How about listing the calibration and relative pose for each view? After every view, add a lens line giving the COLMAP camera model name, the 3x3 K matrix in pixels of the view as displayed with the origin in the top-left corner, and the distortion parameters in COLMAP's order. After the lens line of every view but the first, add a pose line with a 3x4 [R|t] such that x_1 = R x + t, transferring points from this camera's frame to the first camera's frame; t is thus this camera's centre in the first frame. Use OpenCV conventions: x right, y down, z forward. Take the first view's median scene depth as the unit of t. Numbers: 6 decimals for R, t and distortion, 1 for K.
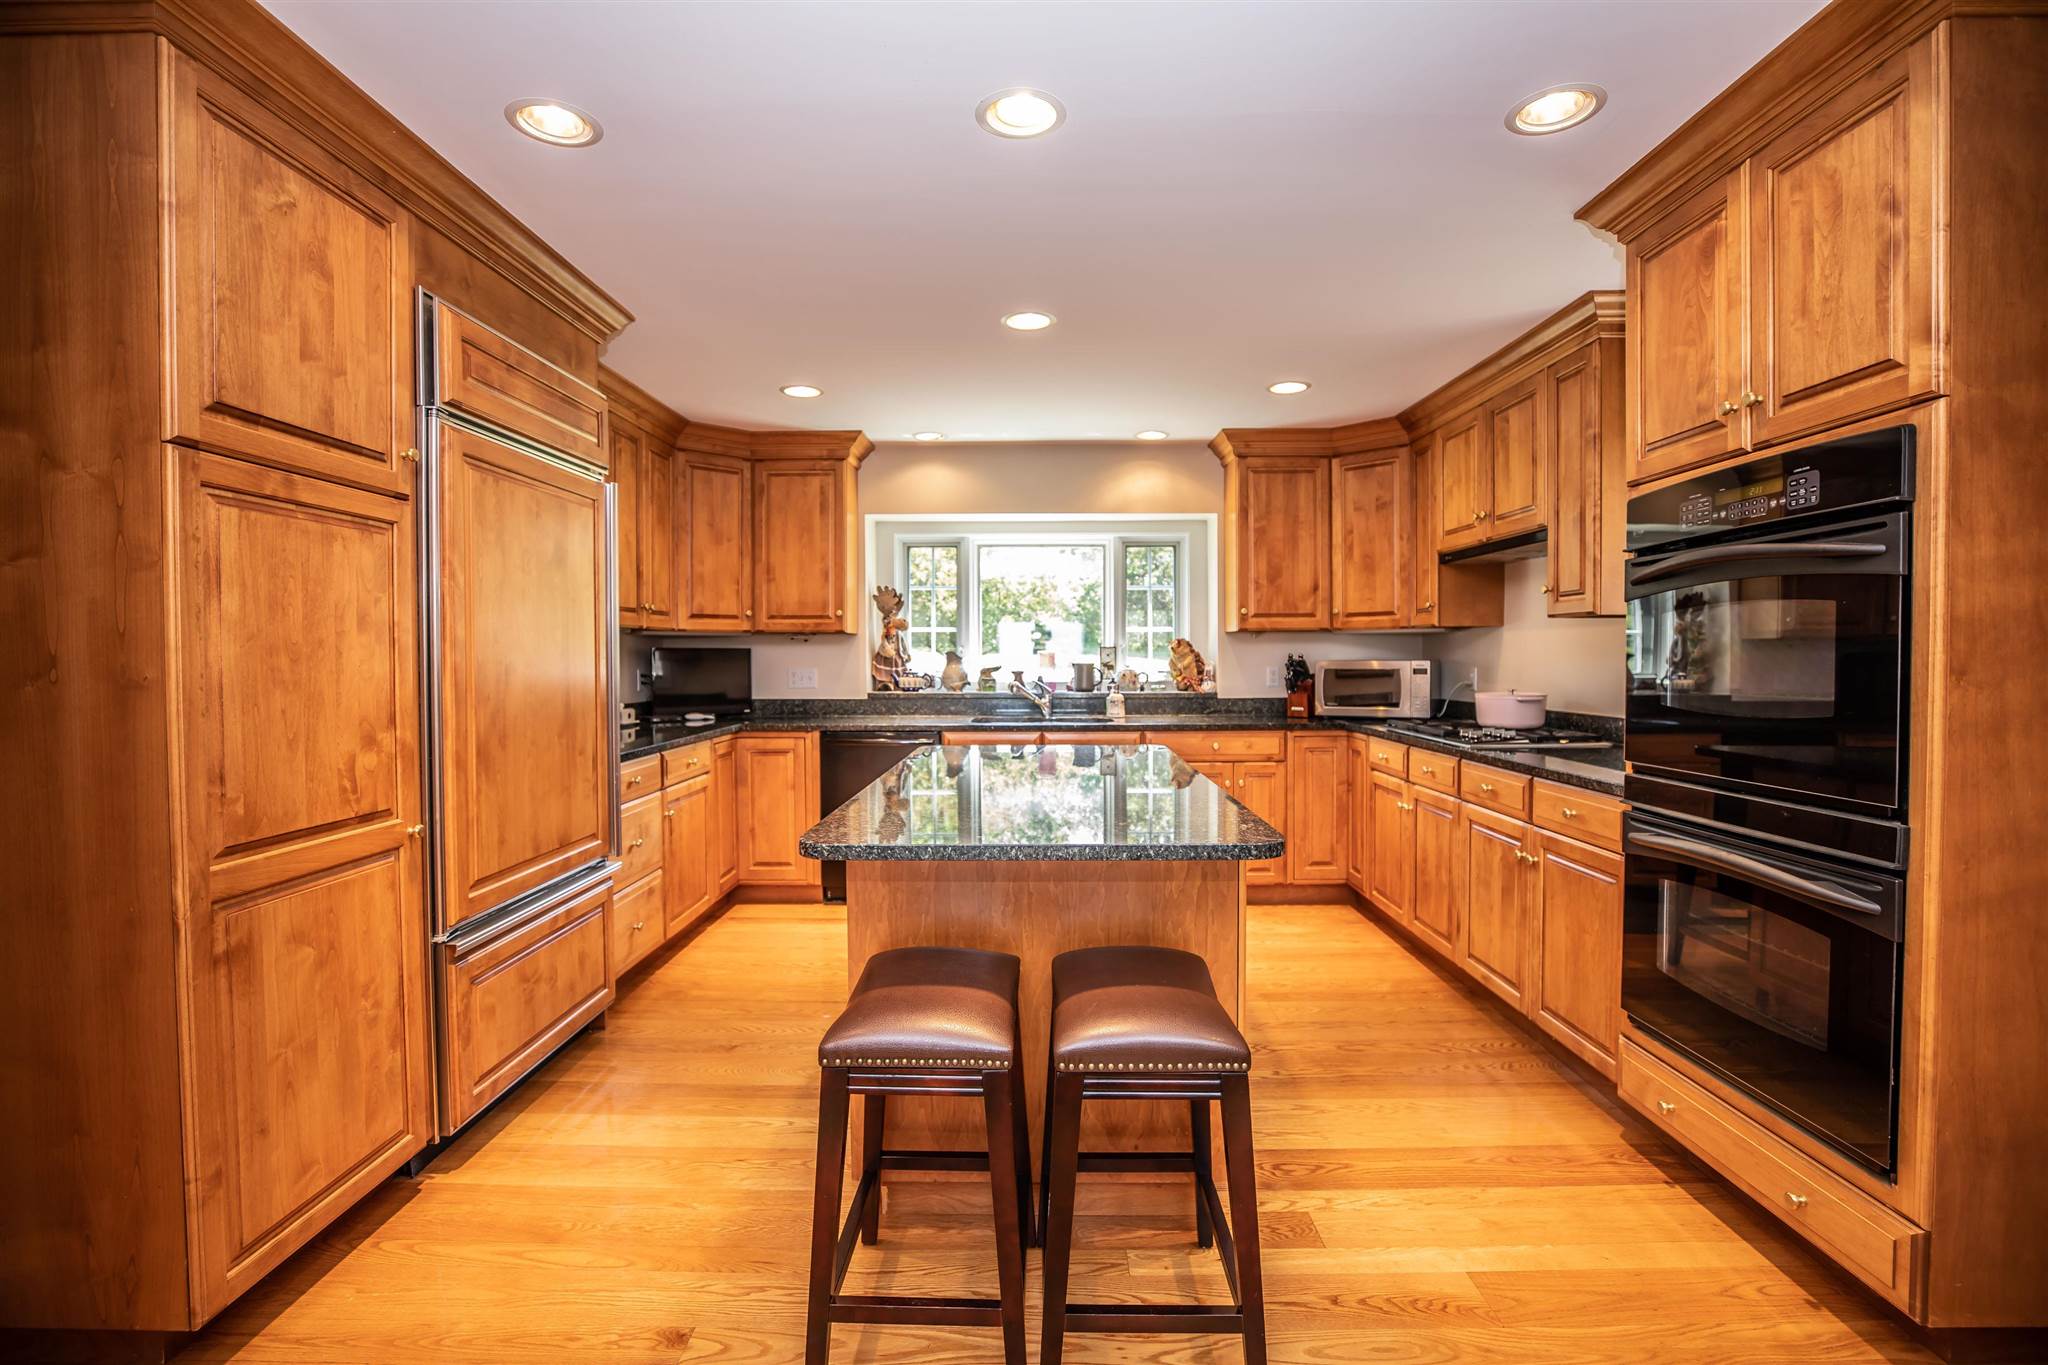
lens RADIAL K [[934.9, 0, 1024.4], [0, 934.9, 675.6], [0, 0, 1]] dist [-0.033267, 0.005802]
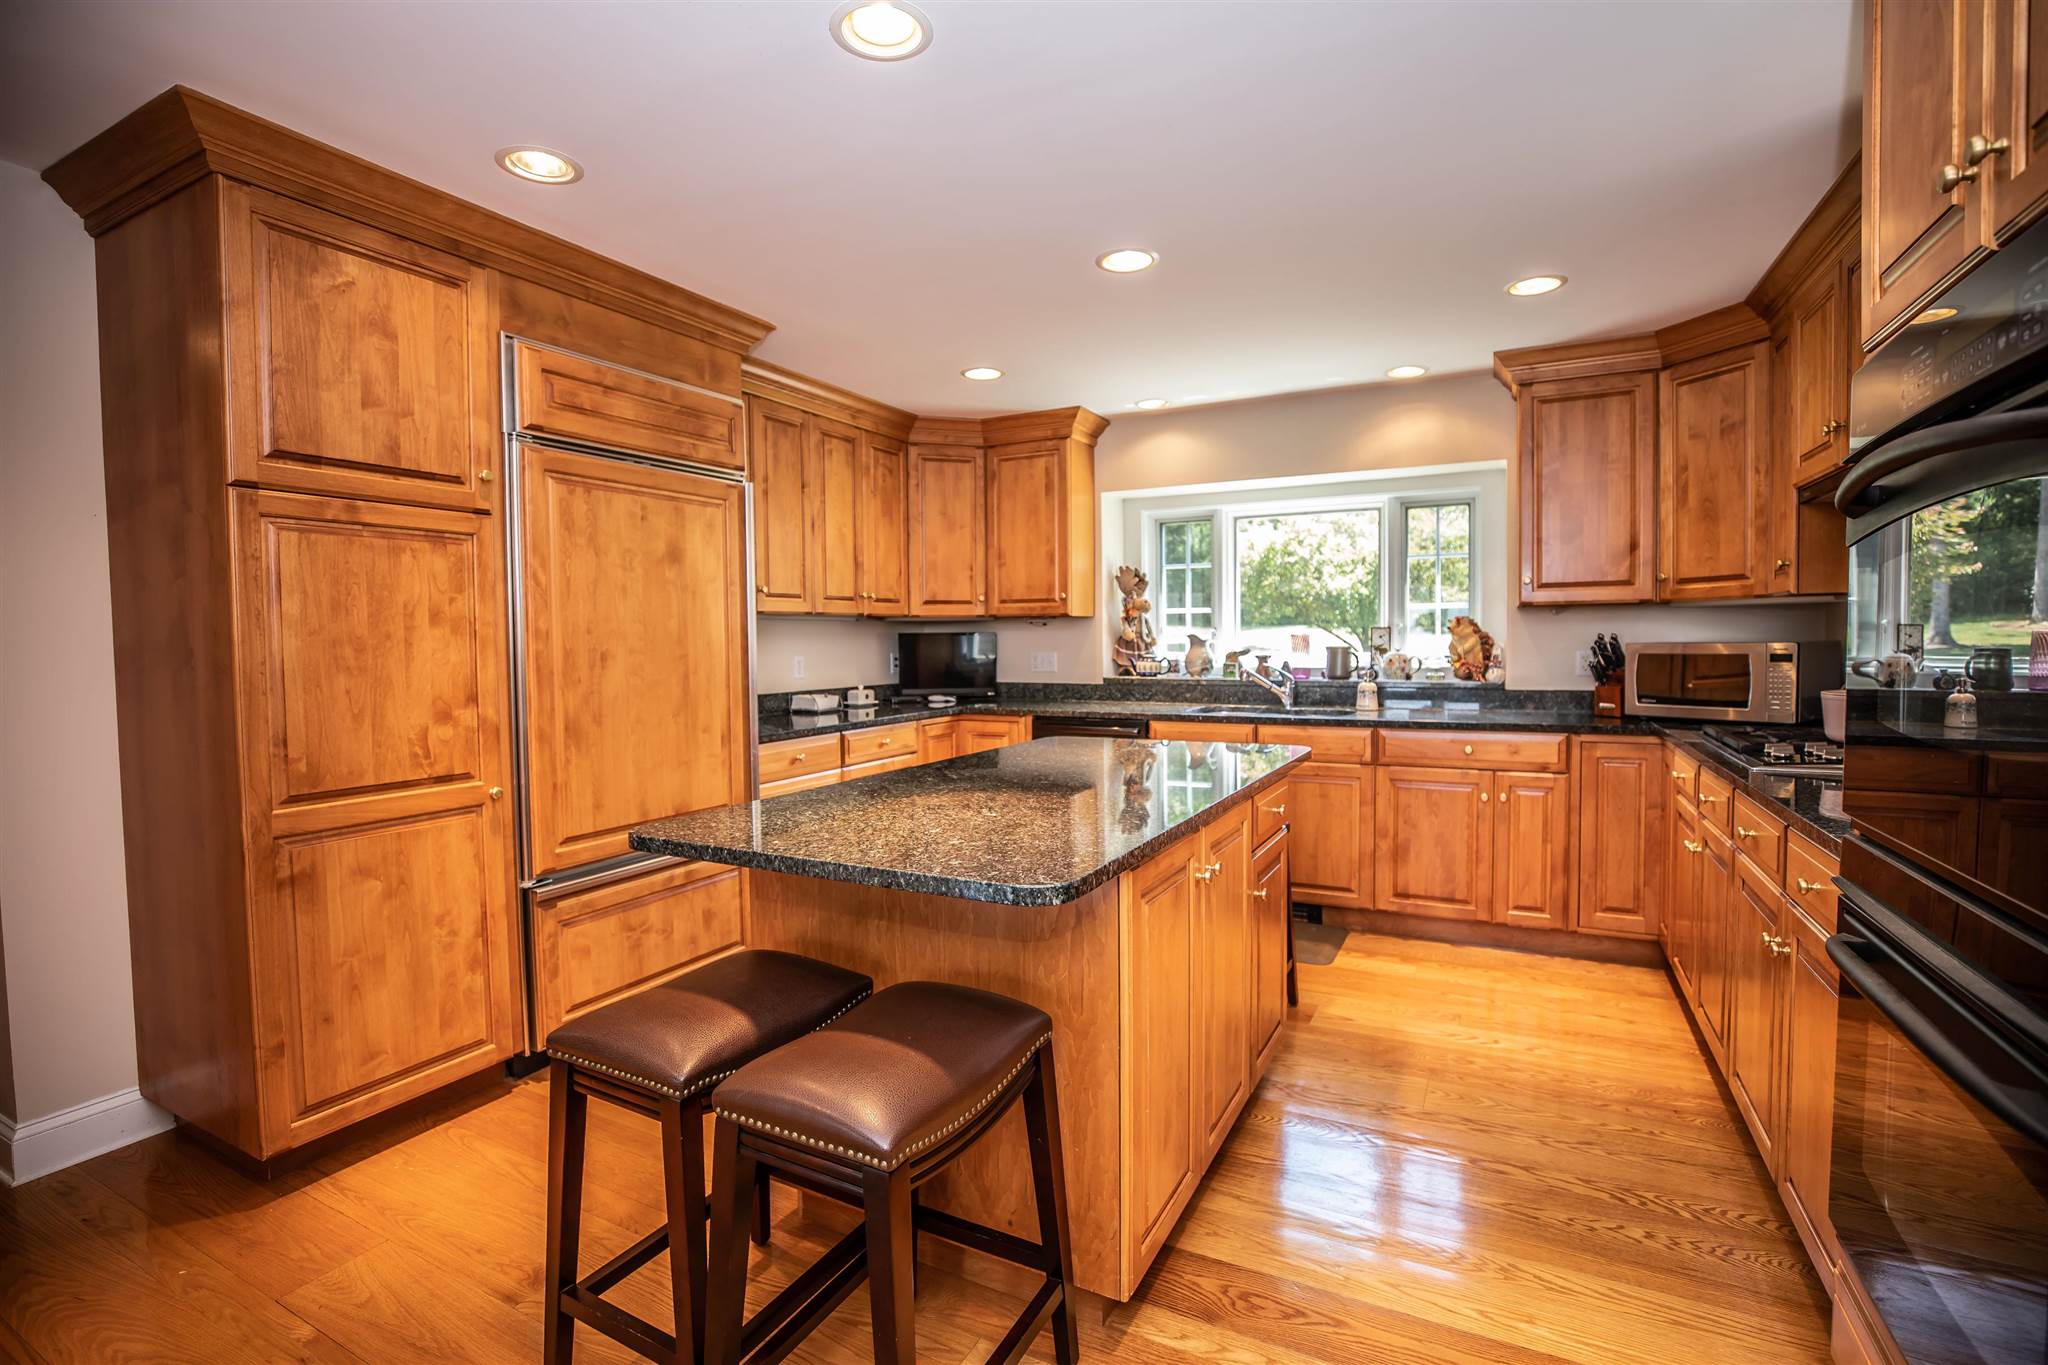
lens RADIAL K [[934.9, 0, 1016.3], [0, 934.9, 675.3], [0, 0, 1]] dist [-0.033267, 0.005802]
pose [[0.890511, 0.011978, -0.454805, 0.296892], [-0.002688, 0.999774, 0.021068, -0.006092], [0.454955, -0.017539, 0.890342, 0.150627]]
